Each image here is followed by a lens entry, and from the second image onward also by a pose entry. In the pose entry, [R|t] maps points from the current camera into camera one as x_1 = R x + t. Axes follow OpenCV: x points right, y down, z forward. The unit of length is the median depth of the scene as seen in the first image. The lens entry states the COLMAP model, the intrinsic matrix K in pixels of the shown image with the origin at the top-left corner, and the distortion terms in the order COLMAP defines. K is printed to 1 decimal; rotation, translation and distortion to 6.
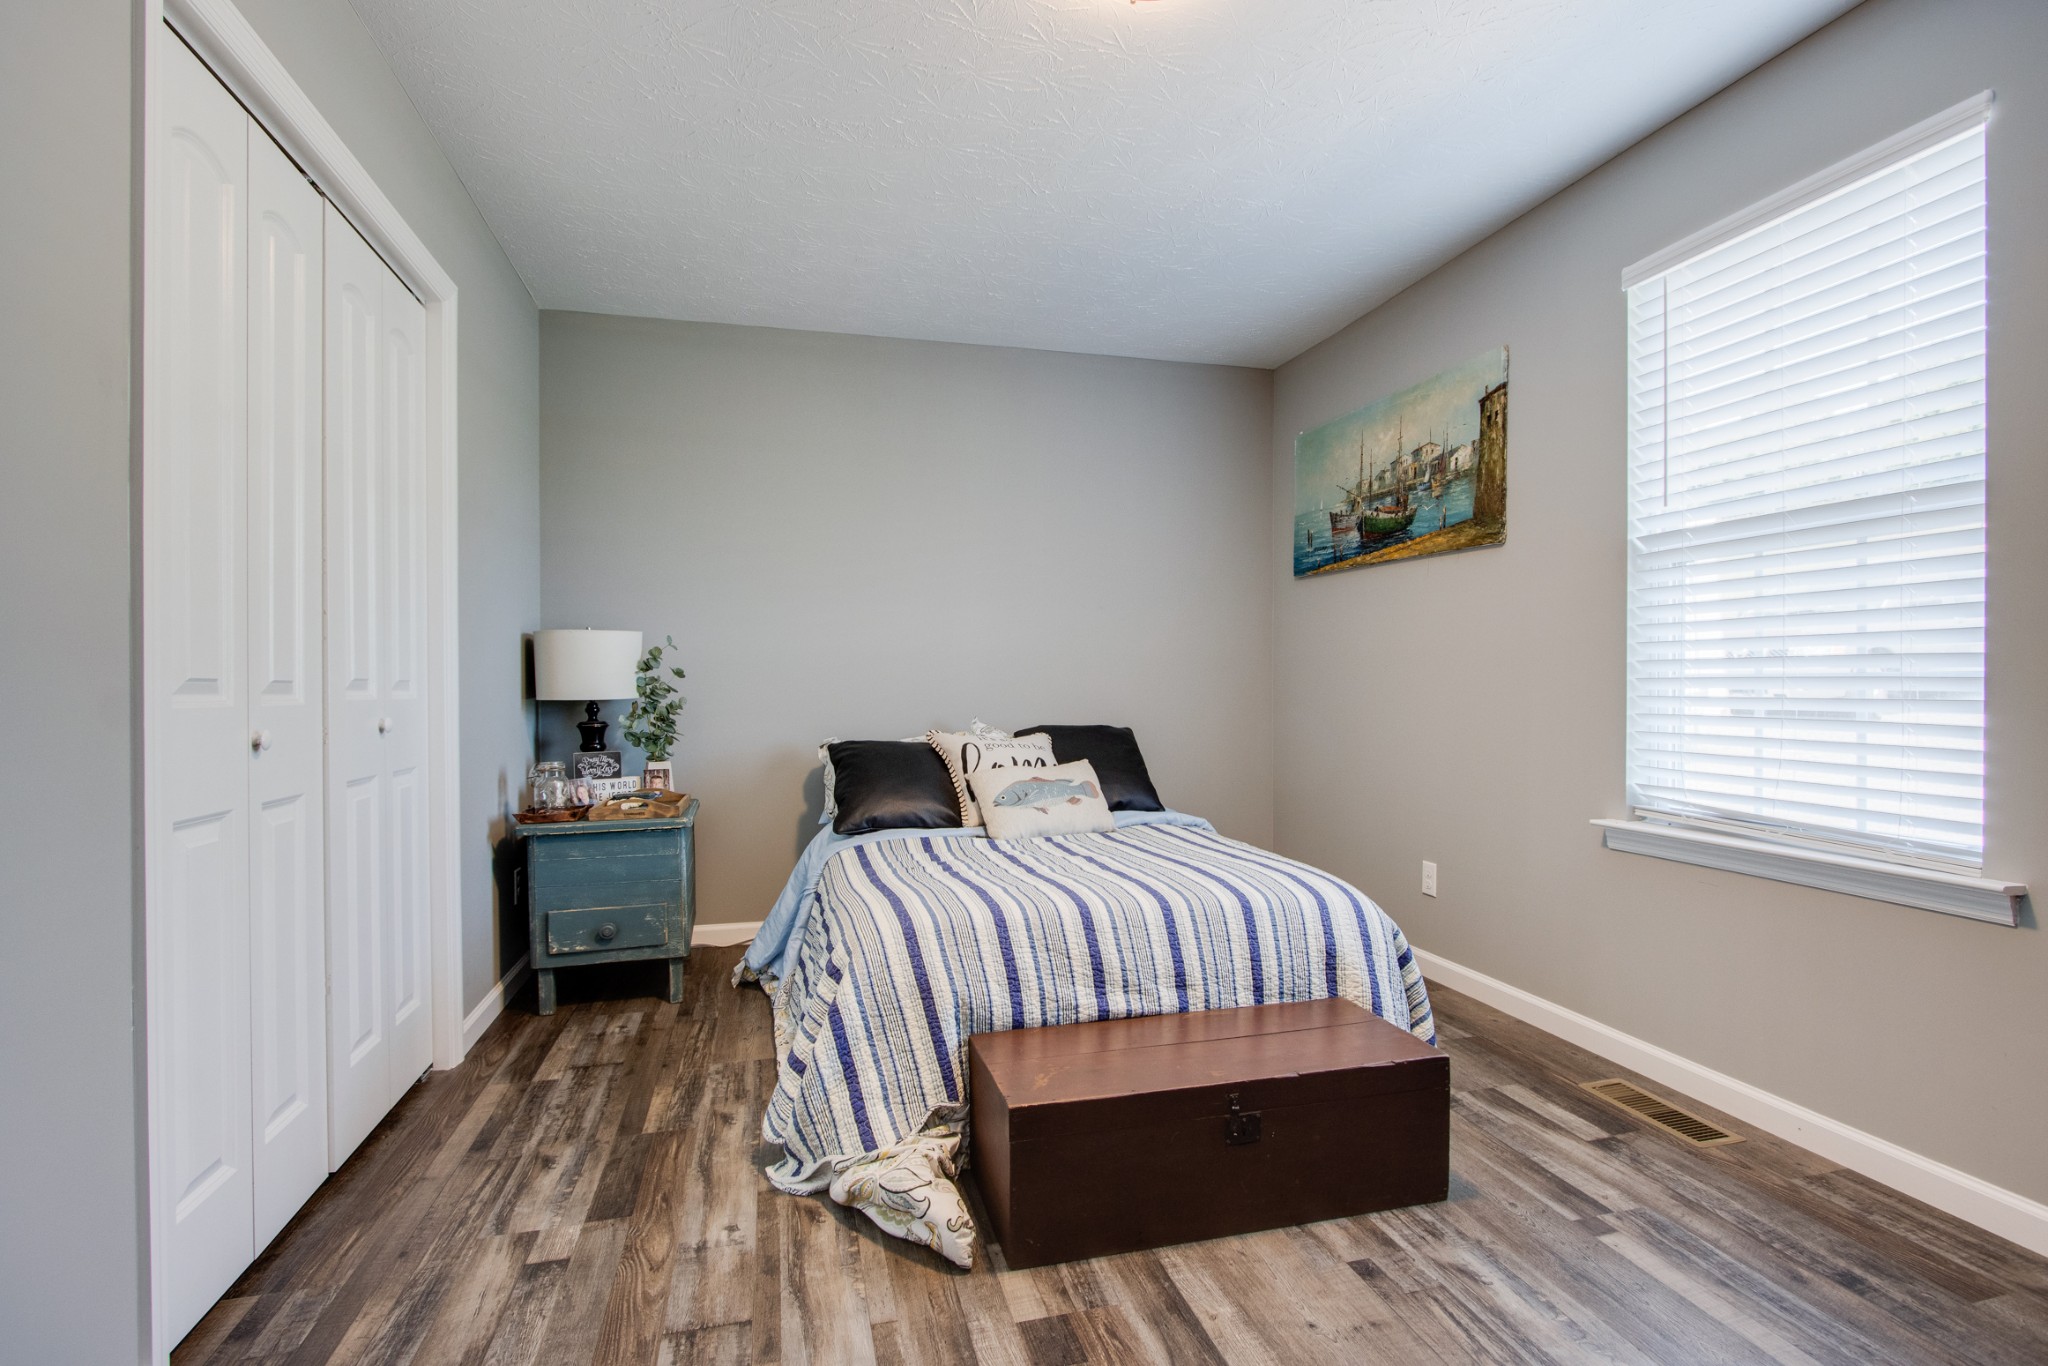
lens RADIAL K [[947.5, 0, 1025.1], [0, 947.5, 695.0], [0, 0, 1]] dist [-0.016306, 0.002901]
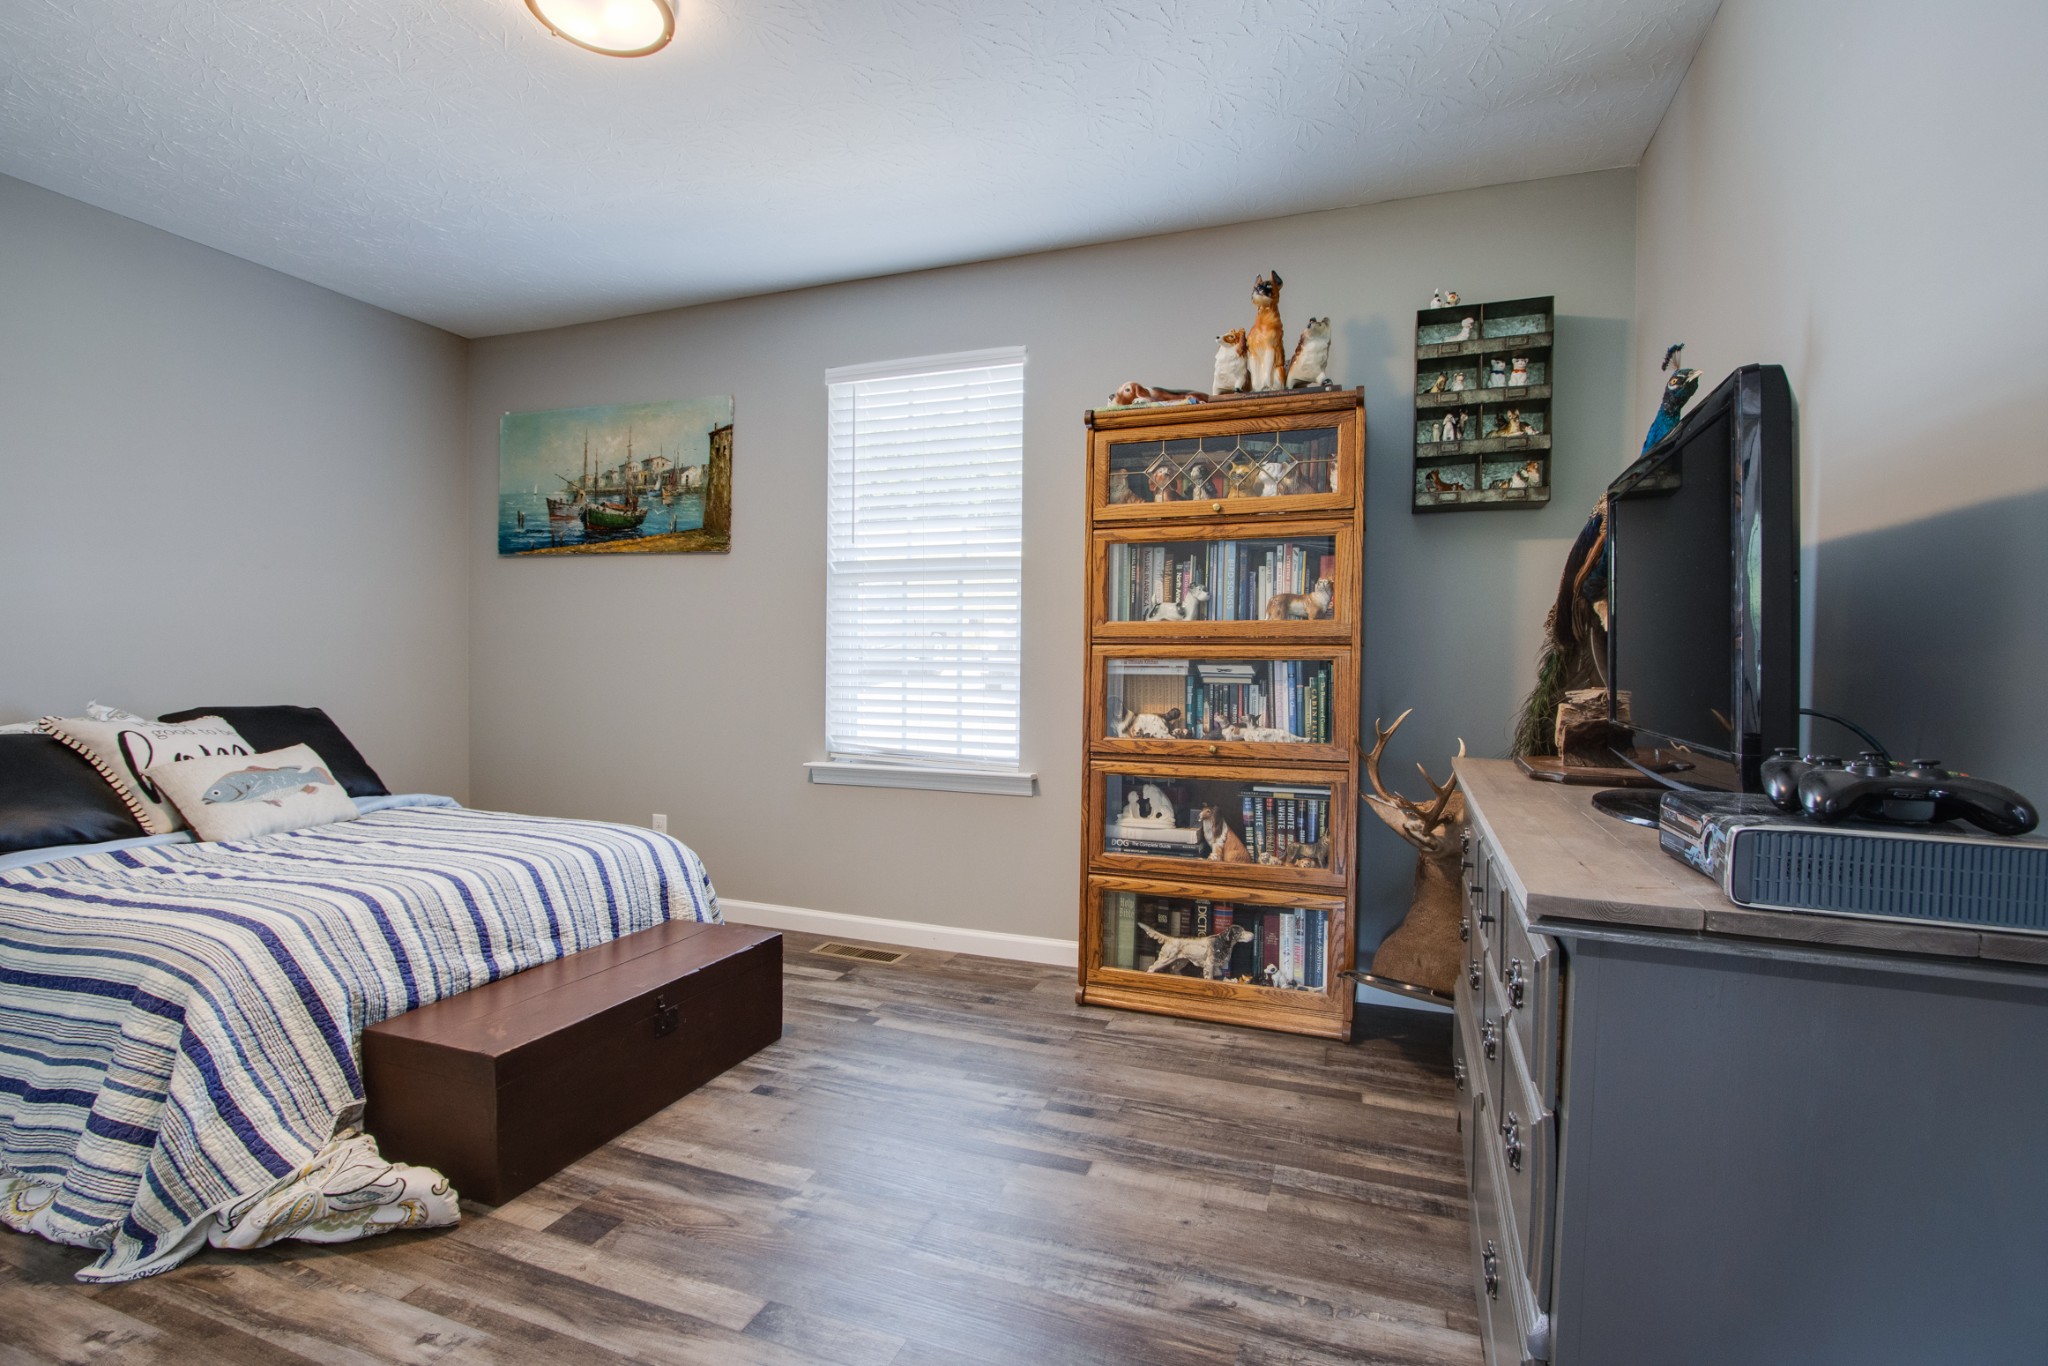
lens RADIAL K [[947.5, 0, 1025.1], [0, 947.5, 695.0], [0, 0, 1]] dist [-0.016306, 0.002901]
pose [[0.574547, -0.013260, 0.818364, -0.420041], [-0.005010, 0.999793, 0.019717, 0.004043], [-0.818456, -0.015429, 0.574362, -0.072901]]
